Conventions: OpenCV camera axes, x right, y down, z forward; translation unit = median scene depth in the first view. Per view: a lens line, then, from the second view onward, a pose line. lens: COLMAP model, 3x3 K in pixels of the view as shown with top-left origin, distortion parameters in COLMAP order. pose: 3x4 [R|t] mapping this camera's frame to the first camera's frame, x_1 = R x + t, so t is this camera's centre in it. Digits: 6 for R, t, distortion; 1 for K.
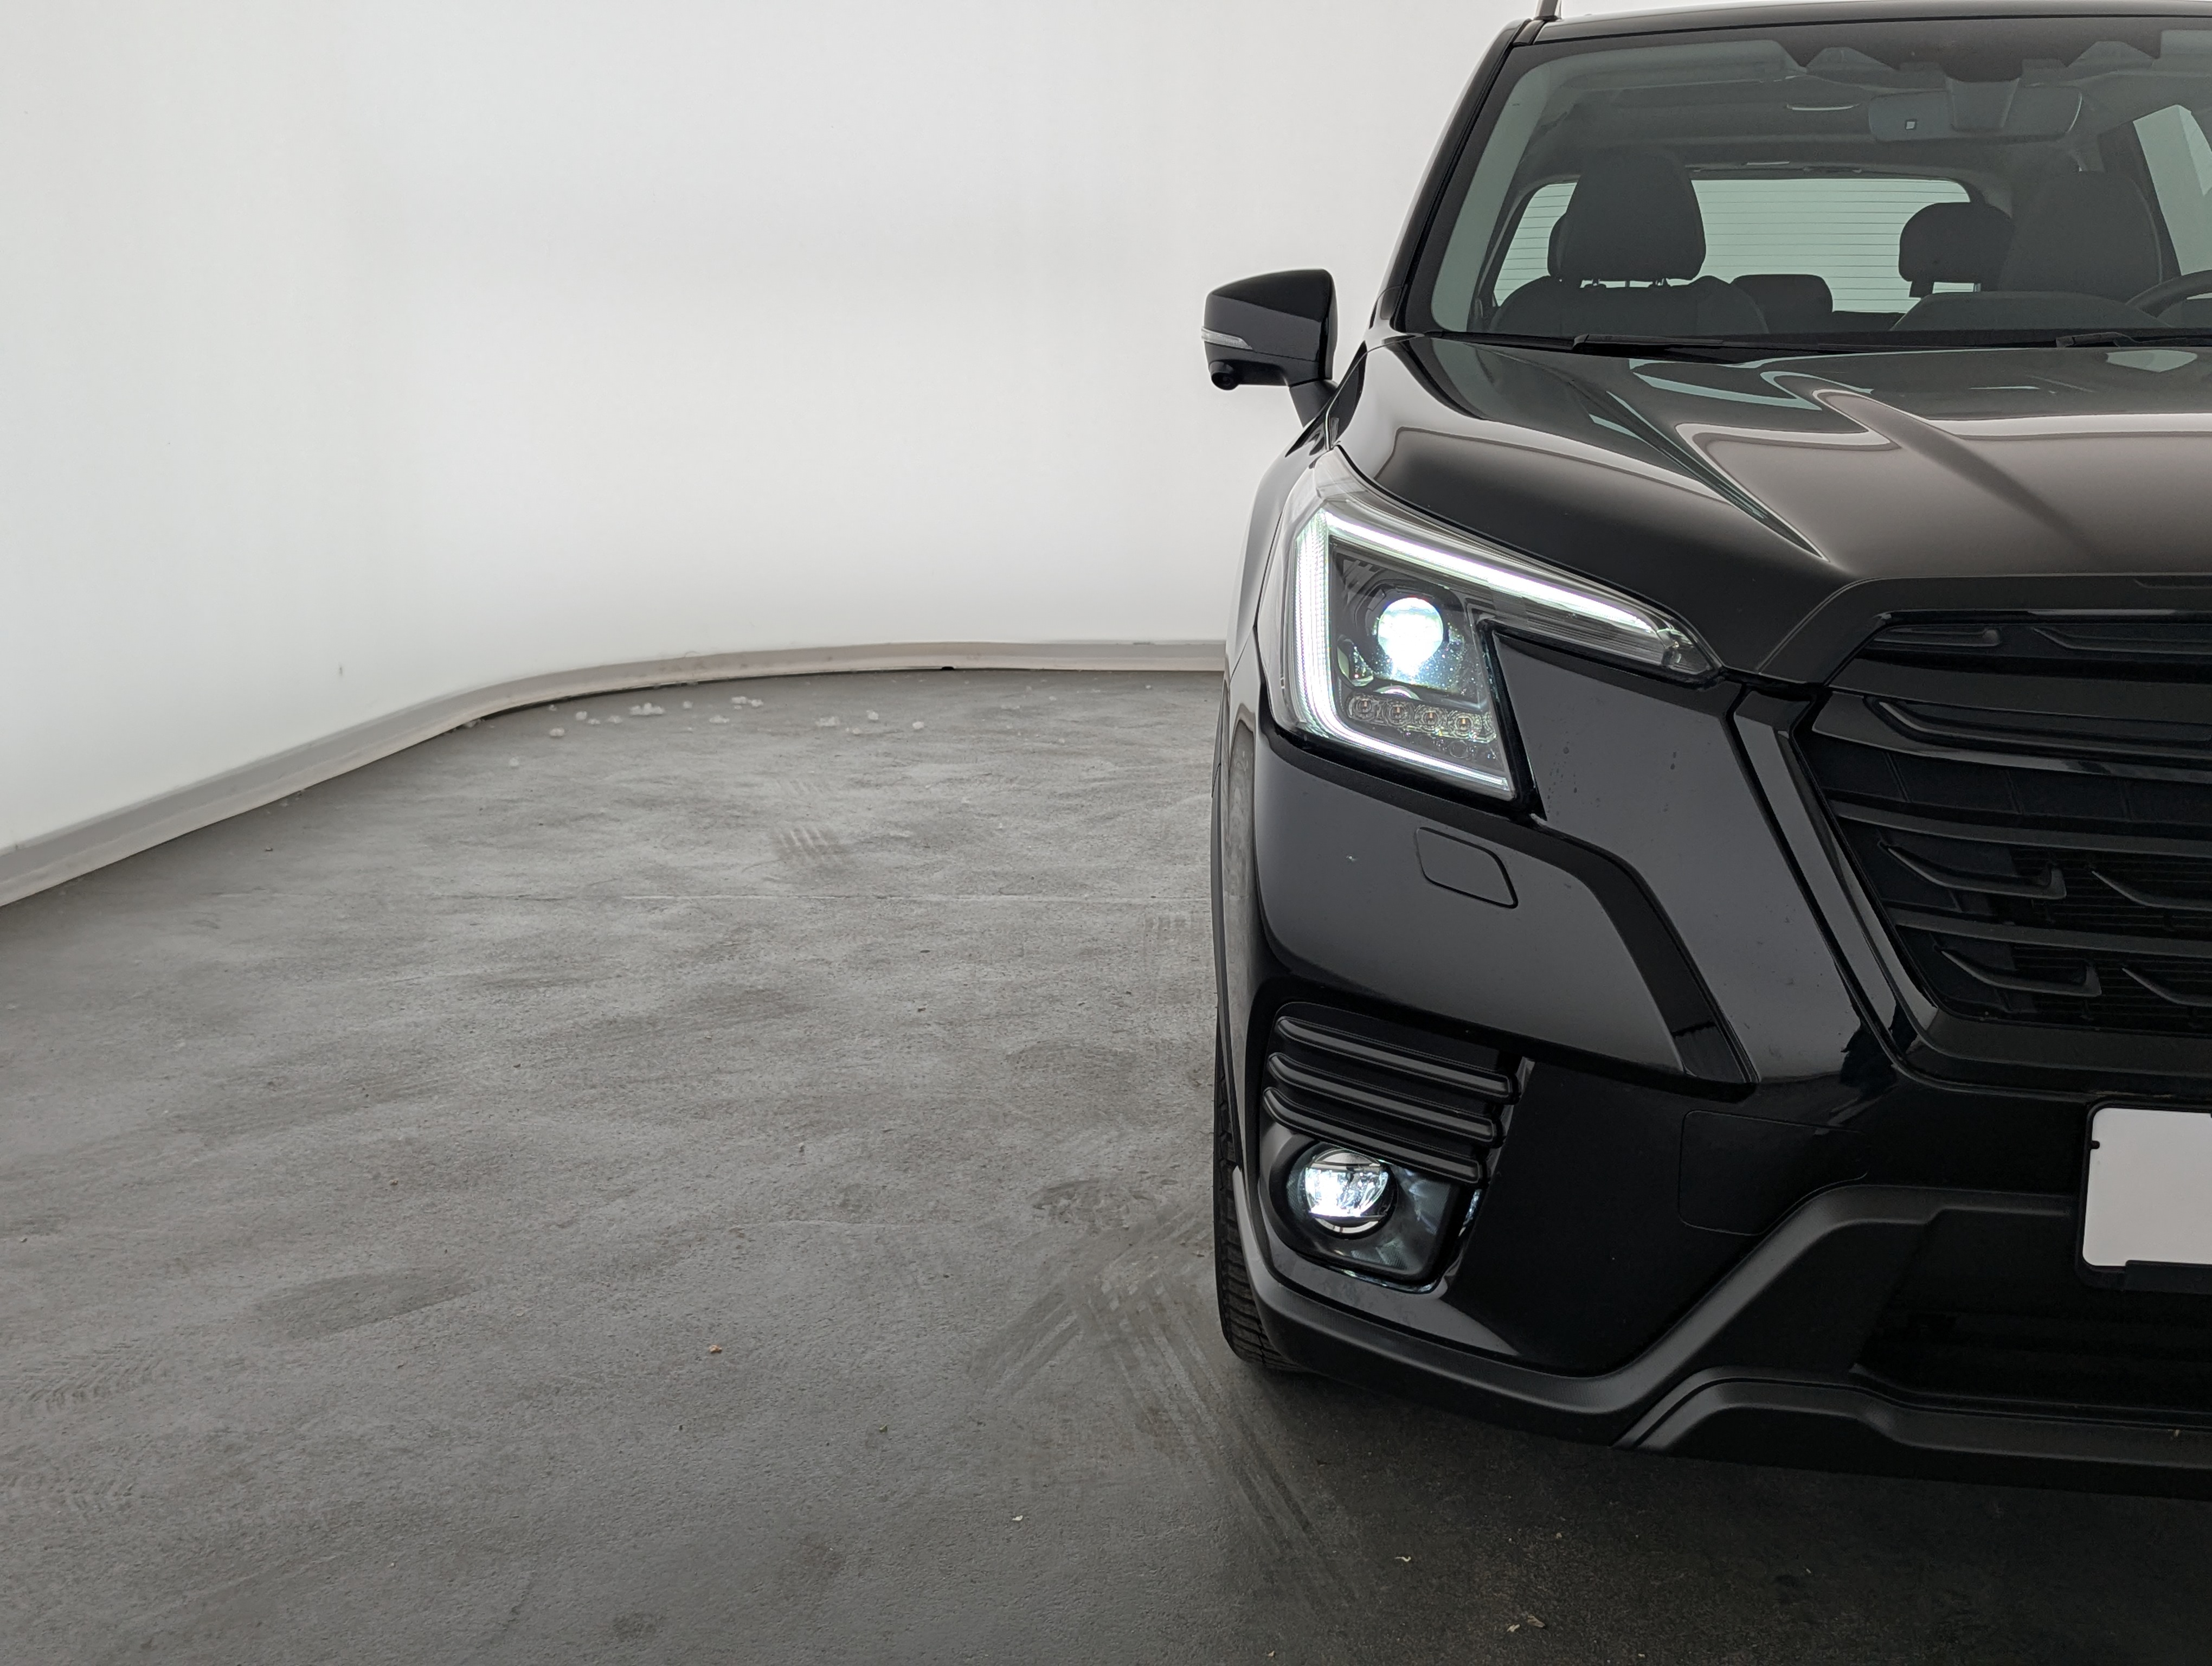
lens RADIAL K [[2411.1, 0, 1106.0], [0, 2411.1, 833.0], [0, 0, 1]] dist [0.077988, -0.120328]
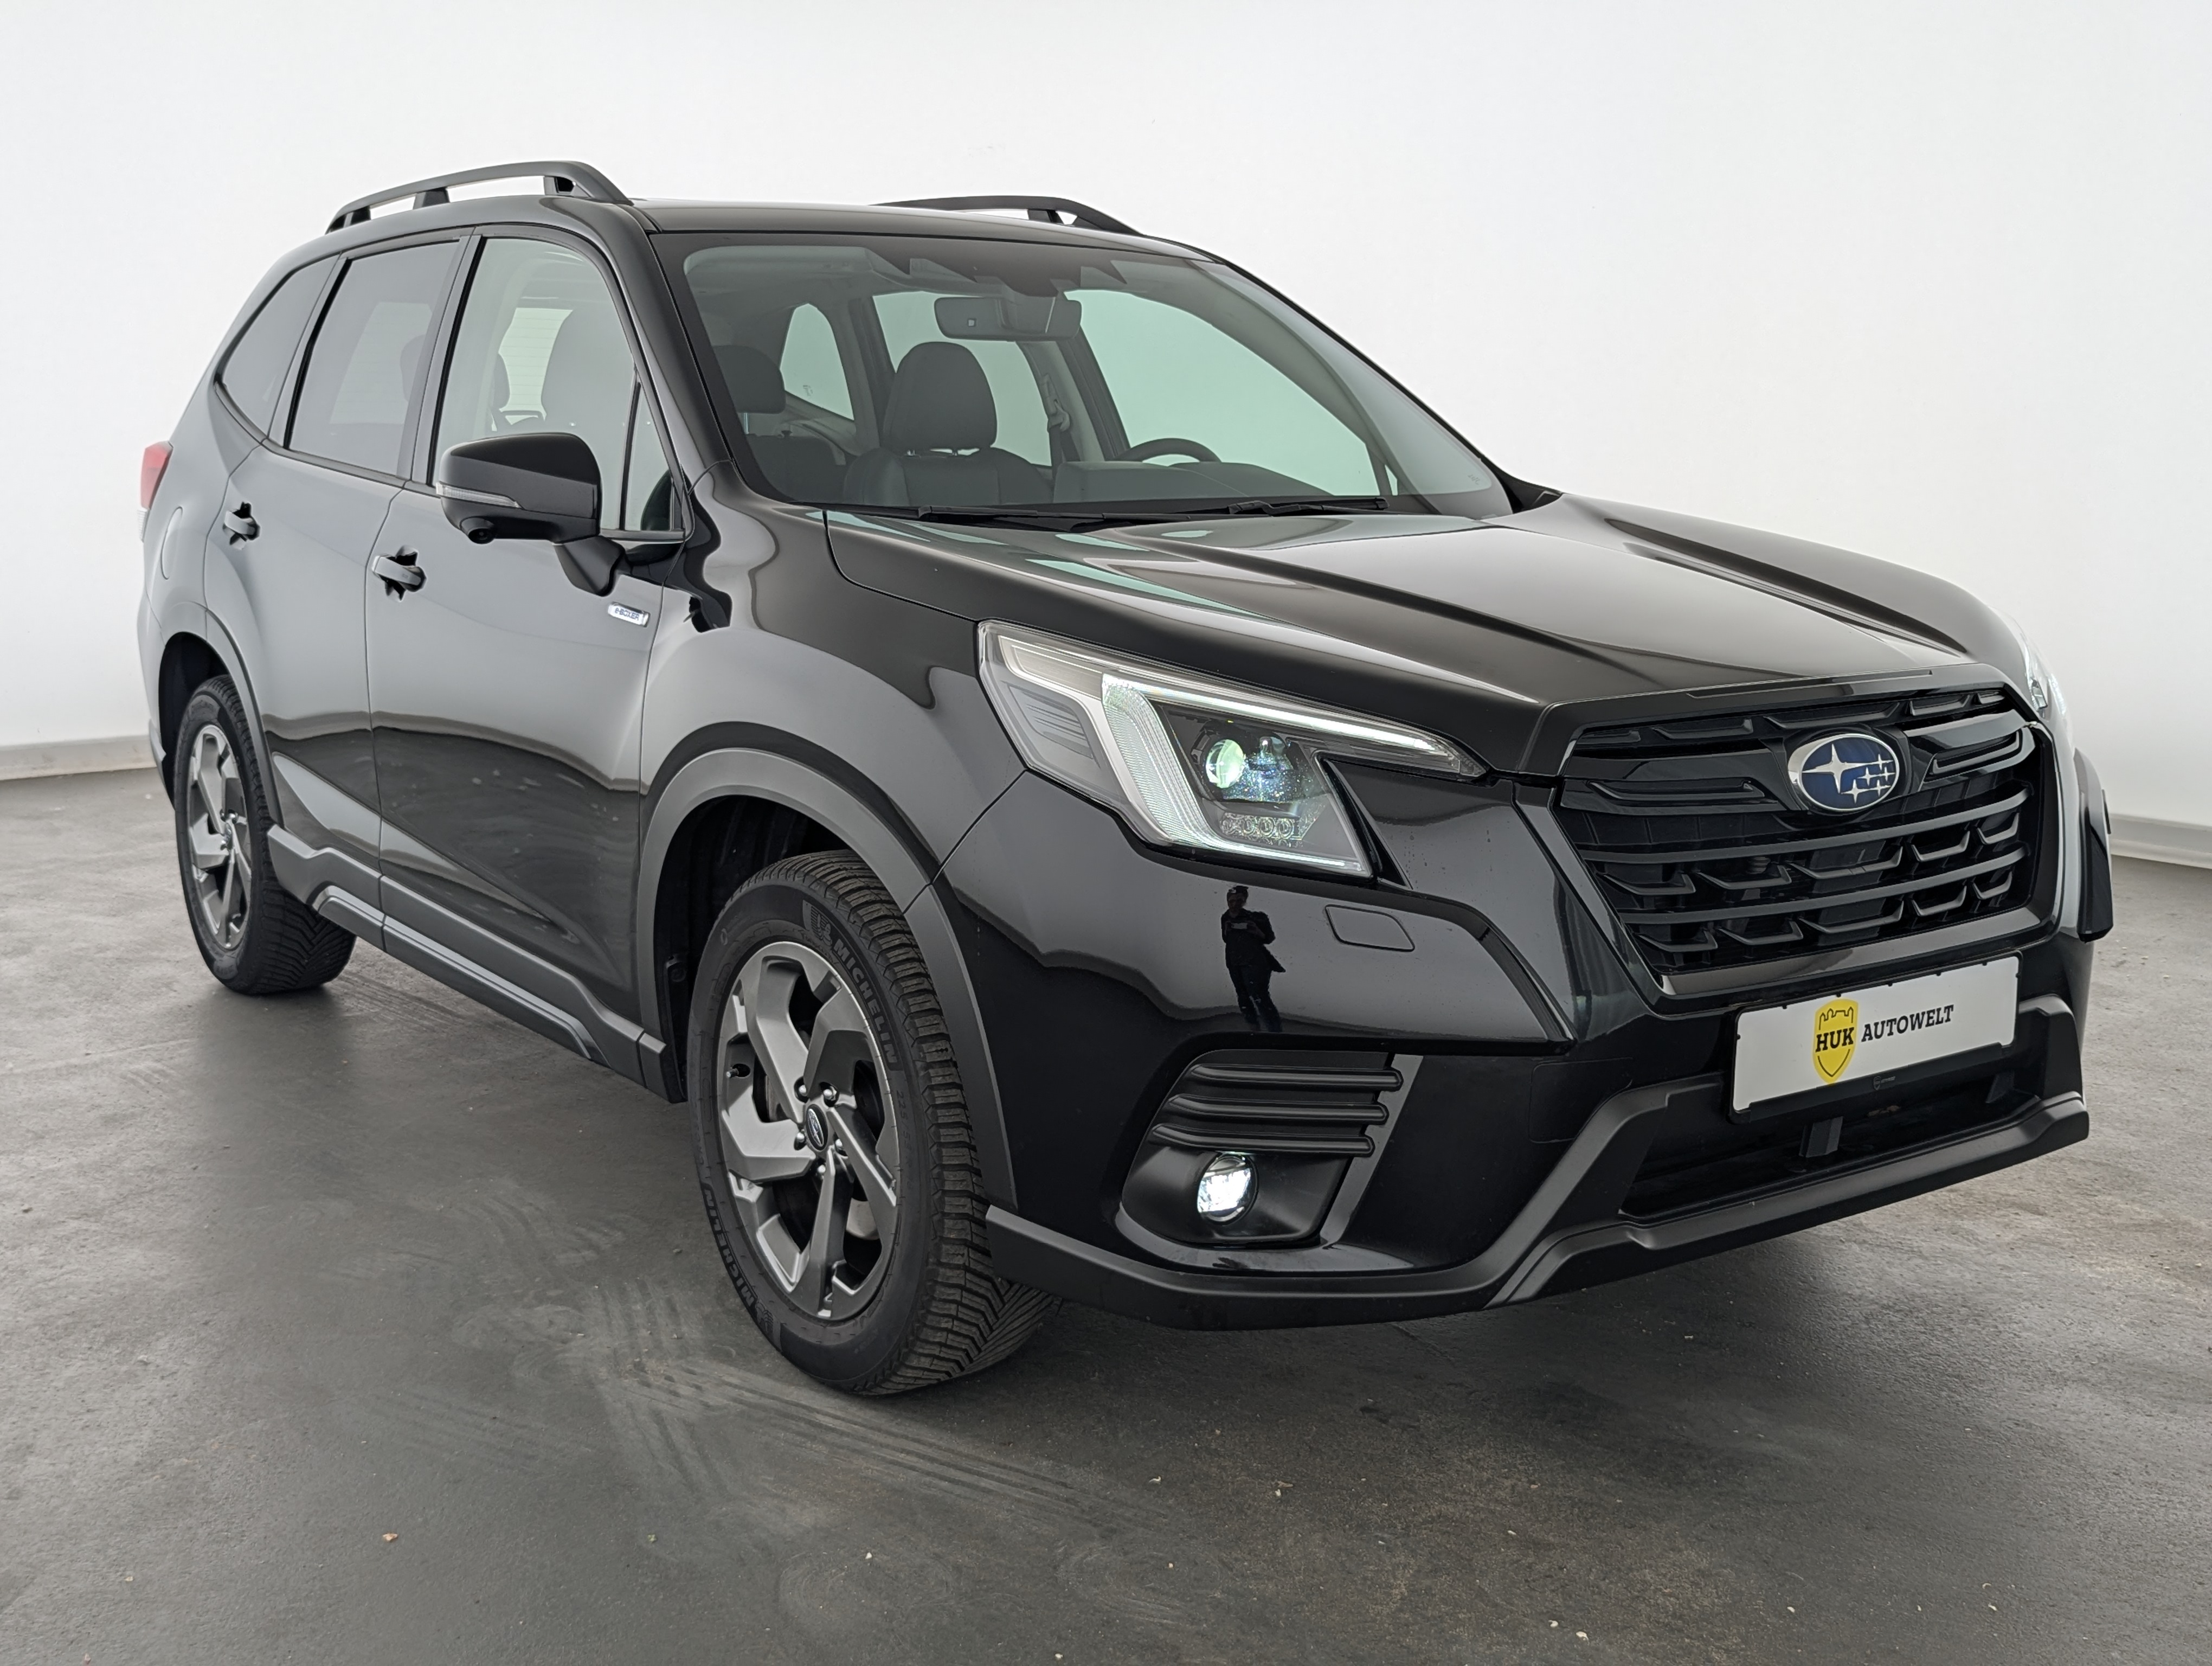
lens RADIAL K [[2411.1, 0, 1106.0], [0, 2411.1, 833.0], [0, 0, 1]] dist [0.077988, -0.120328]
pose [[0.724590, -0.116615, 0.679242, -0.817992], [0.127497, 0.991250, 0.034173, -0.097535], [-0.677284, 0.061841, 0.733118, 0.065208]]
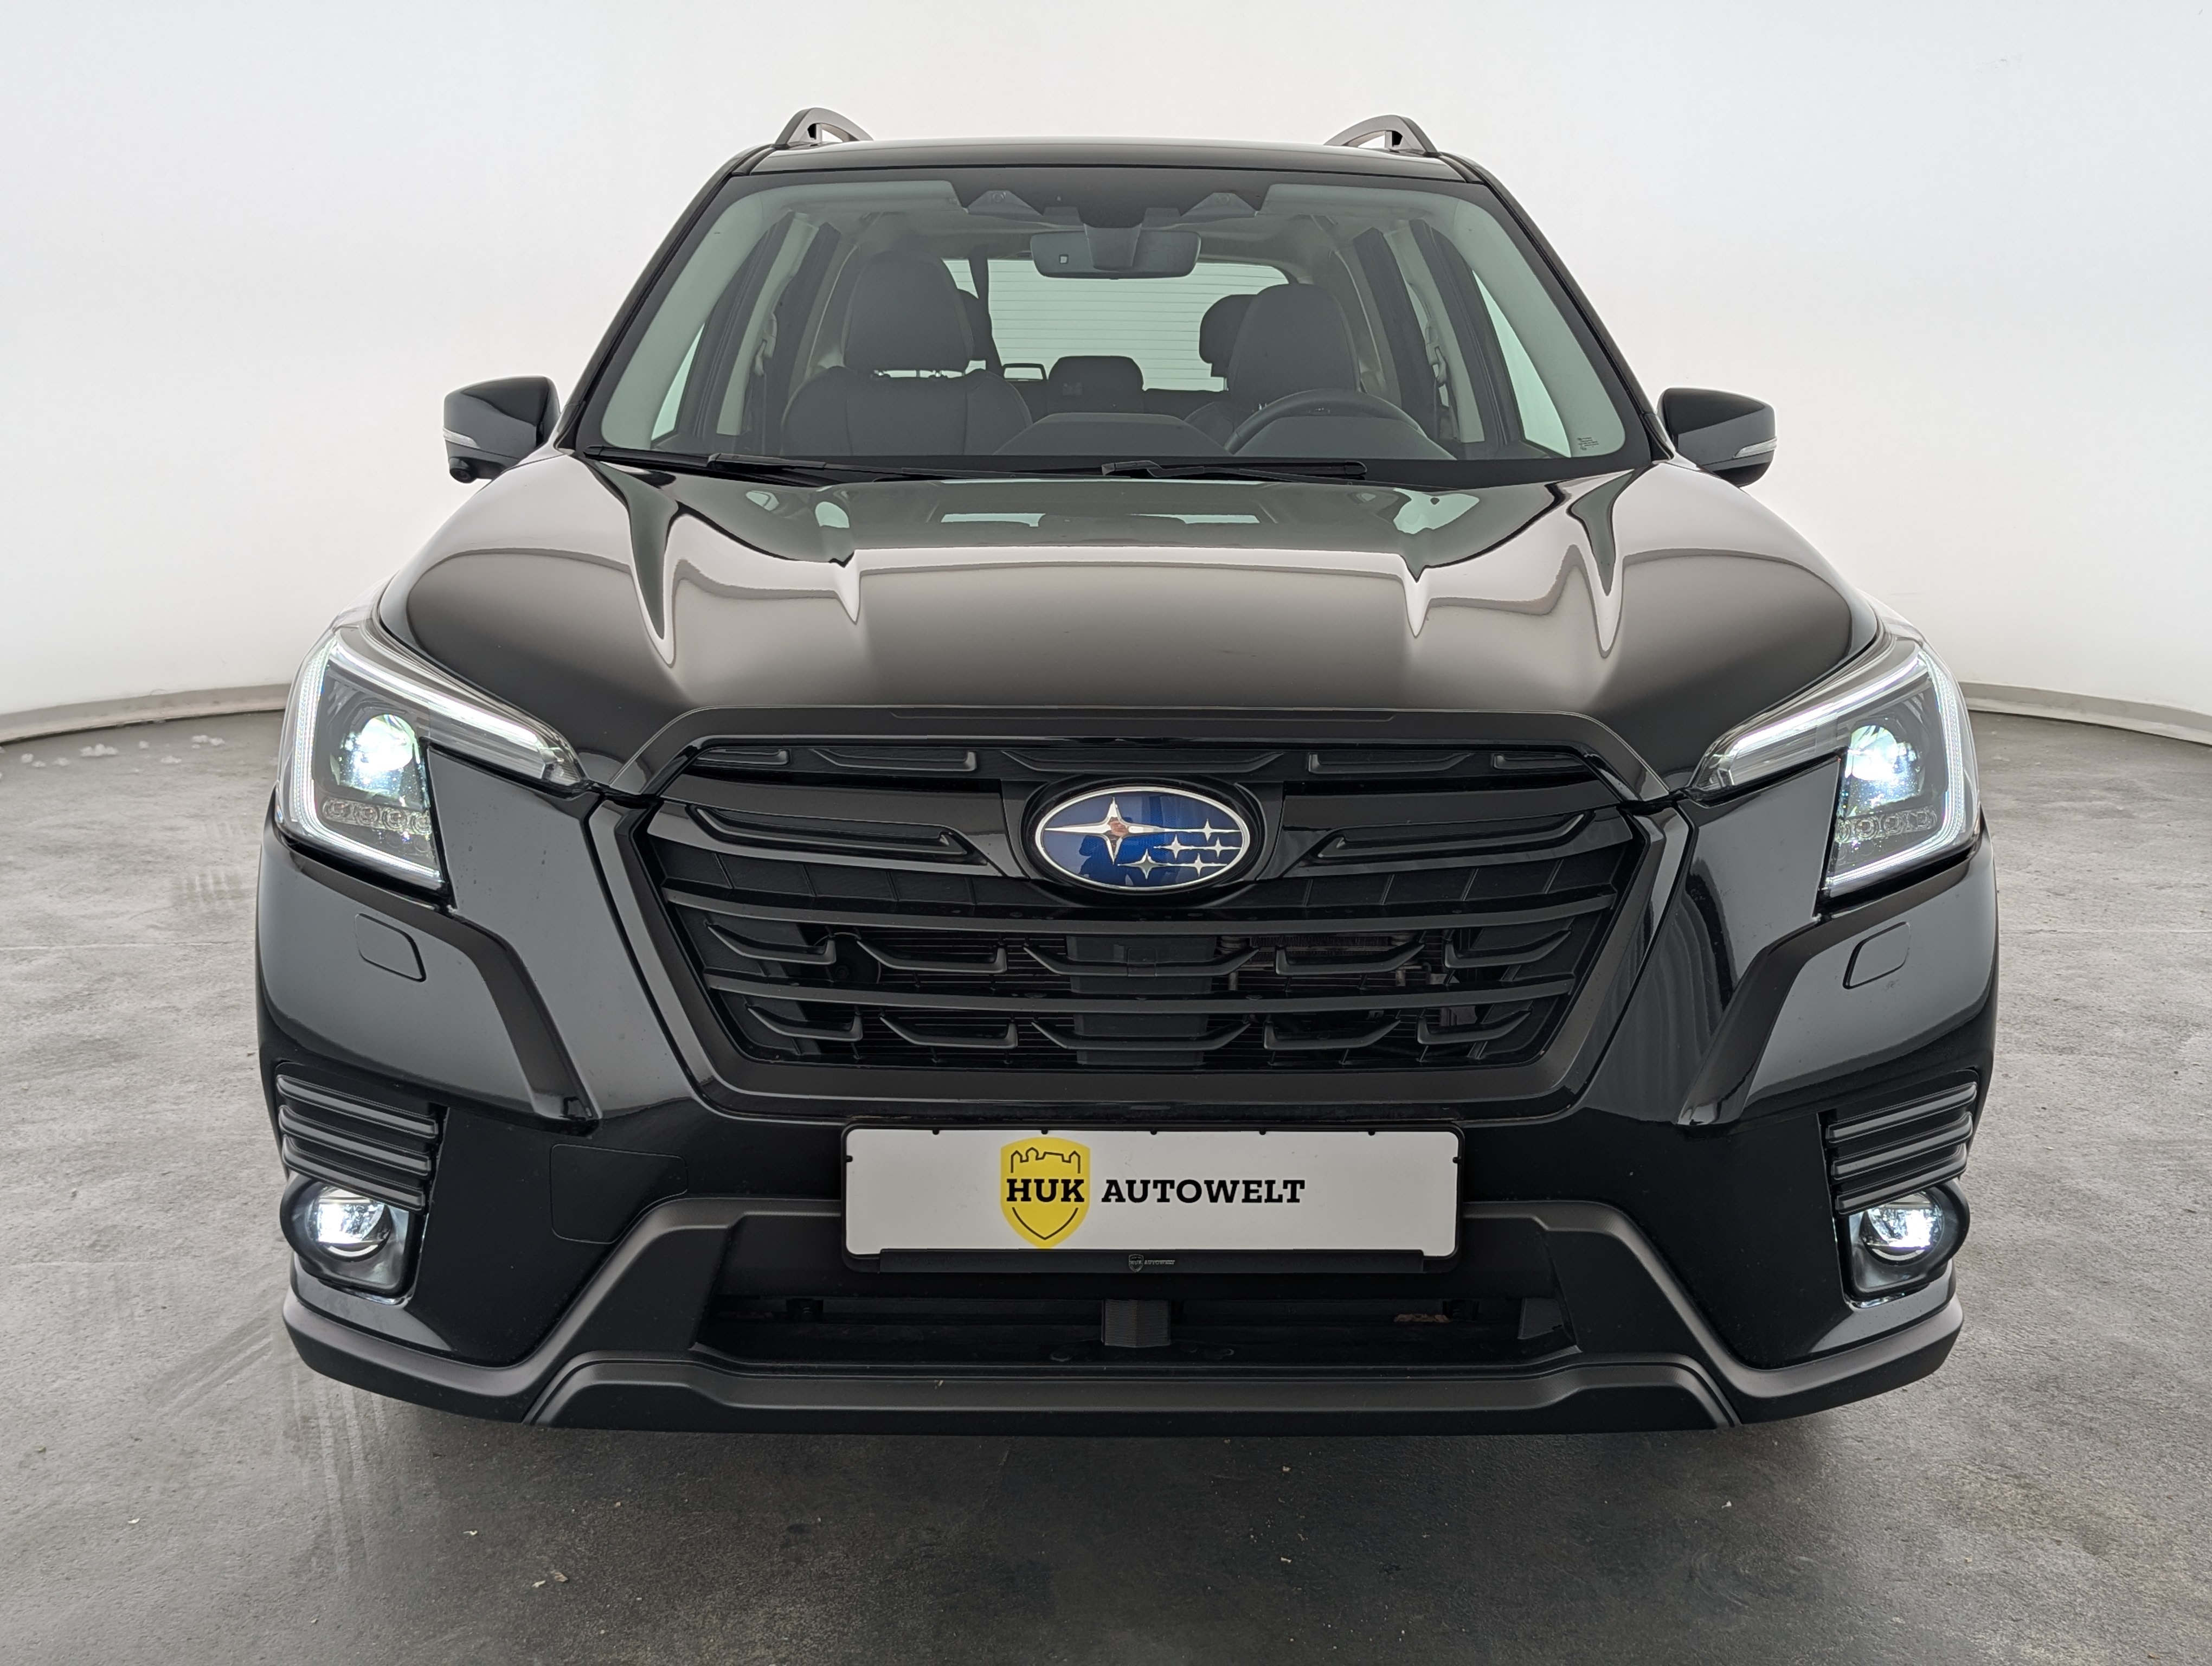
lens RADIAL K [[2411.1, 0, 1106.0], [0, 2411.1, 833.0], [0, 0, 1]] dist [0.077988, -0.120328]
pose [[0.989307, -0.020345, 0.144419, 0.293737], [0.020586, 0.999788, -0.000171, -0.031630], [-0.144385, 0.003142, 0.989517, -0.217167]]
